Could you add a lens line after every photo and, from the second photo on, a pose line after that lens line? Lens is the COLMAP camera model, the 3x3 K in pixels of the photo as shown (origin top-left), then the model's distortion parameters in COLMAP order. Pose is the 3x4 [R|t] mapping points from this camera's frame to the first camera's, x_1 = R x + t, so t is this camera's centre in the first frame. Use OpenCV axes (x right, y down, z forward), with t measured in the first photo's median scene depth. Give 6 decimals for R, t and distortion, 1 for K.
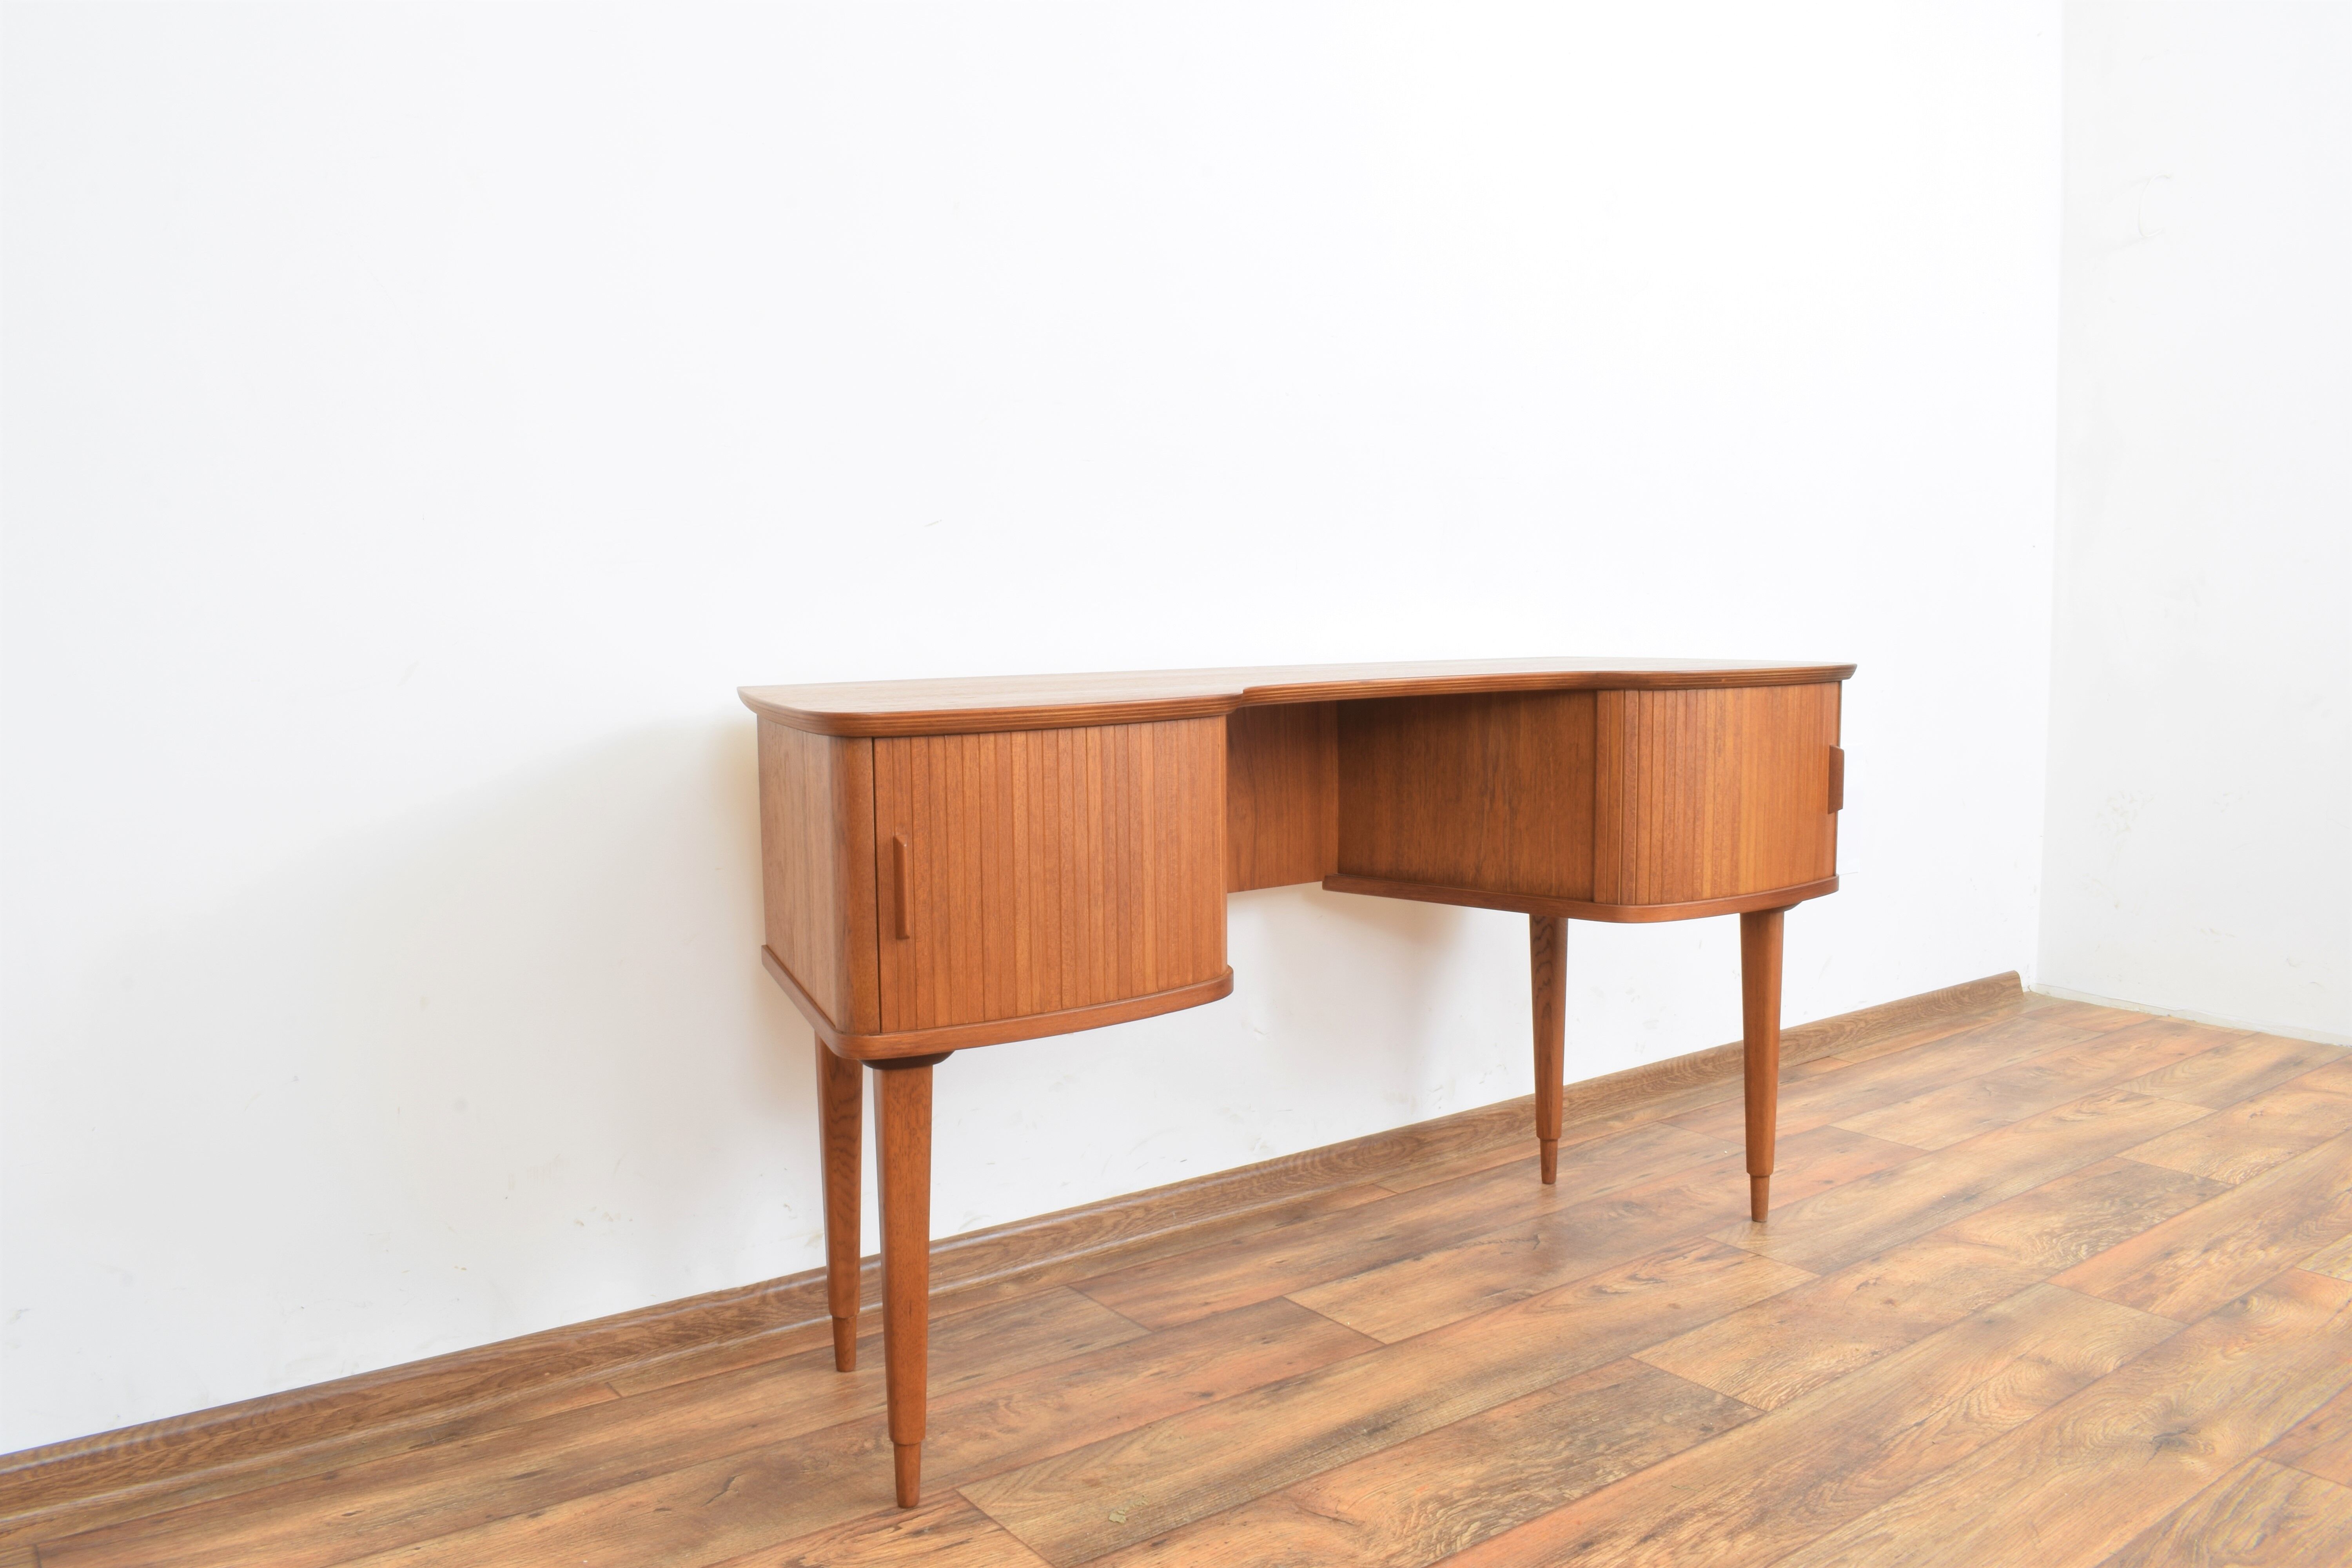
lens RADIAL K [[1839.9, 0, 1175.9], [0, 1839.9, 794.1], [0, 0, 1]] dist [-0.104992, 0.020963]
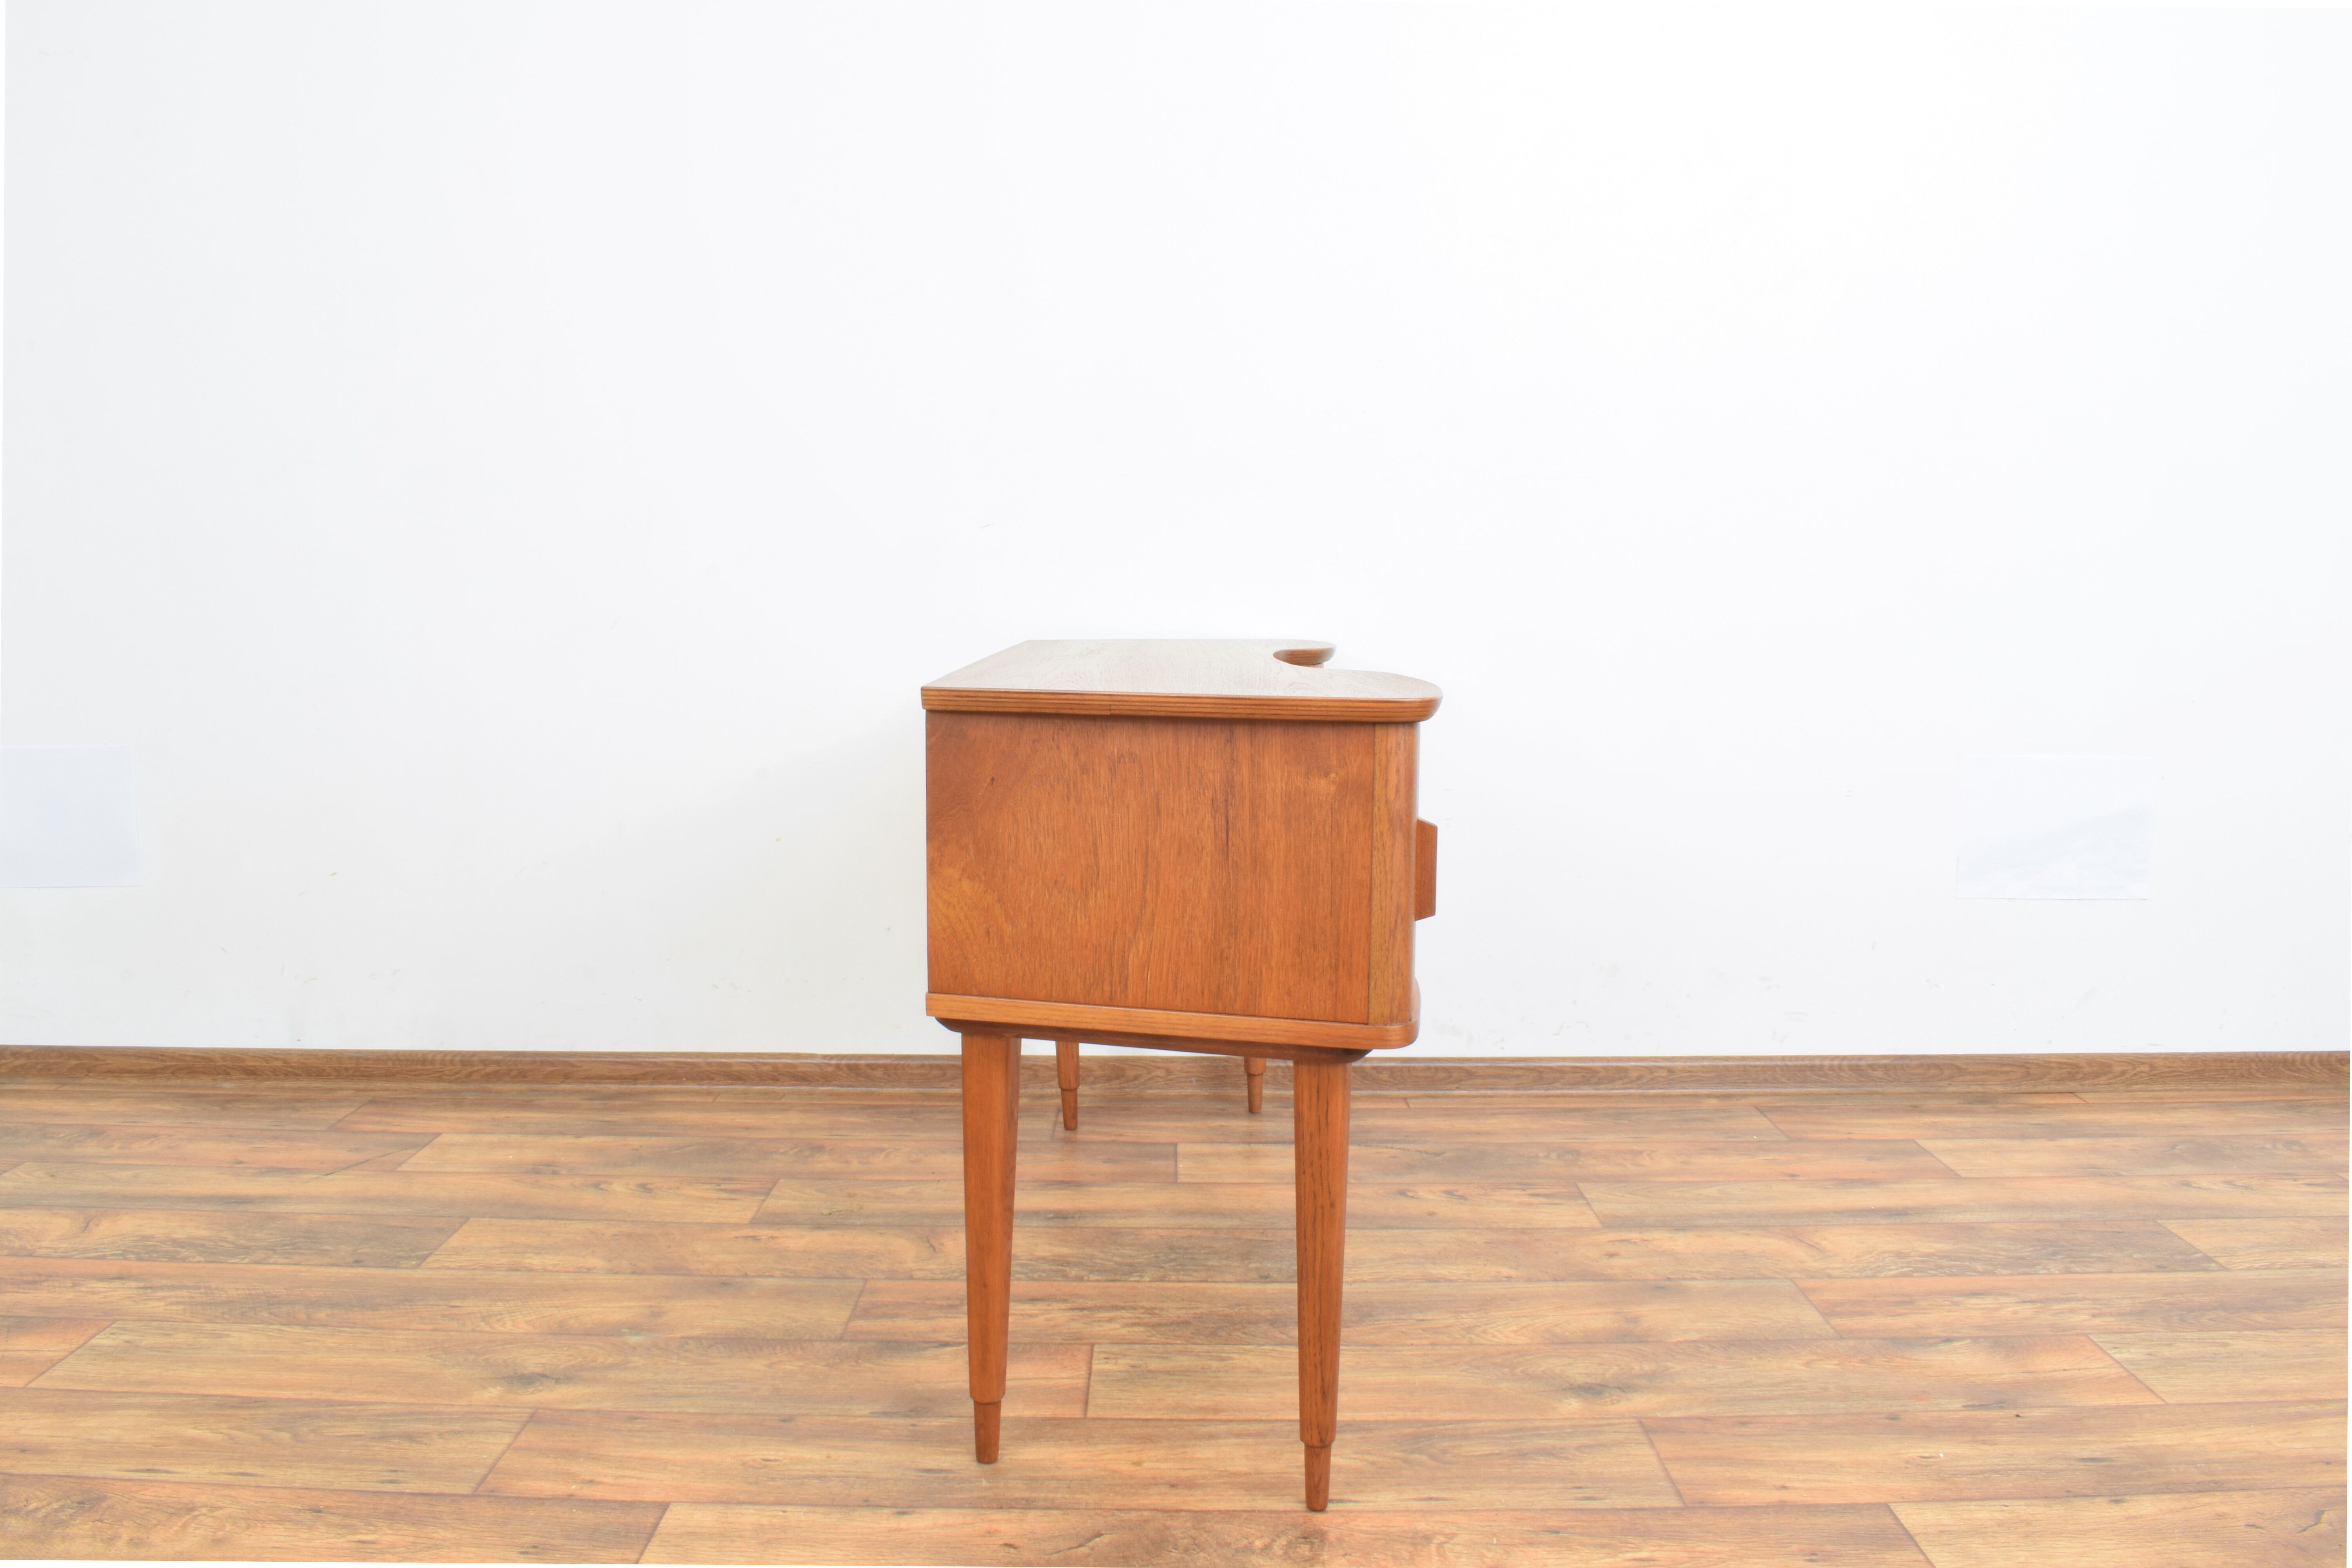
lens RADIAL K [[1862.0, 0, 1174.0], [0, 1862.0, 792.9], [0, 0, 1]] dist [-0.101210, 0.021023]
pose [[0.801690, 0.077224, -0.592730, 0.808192], [-0.074854, 0.996784, 0.028623, 0.000388], [0.593034, 0.021422, 0.804892, -0.028548]]
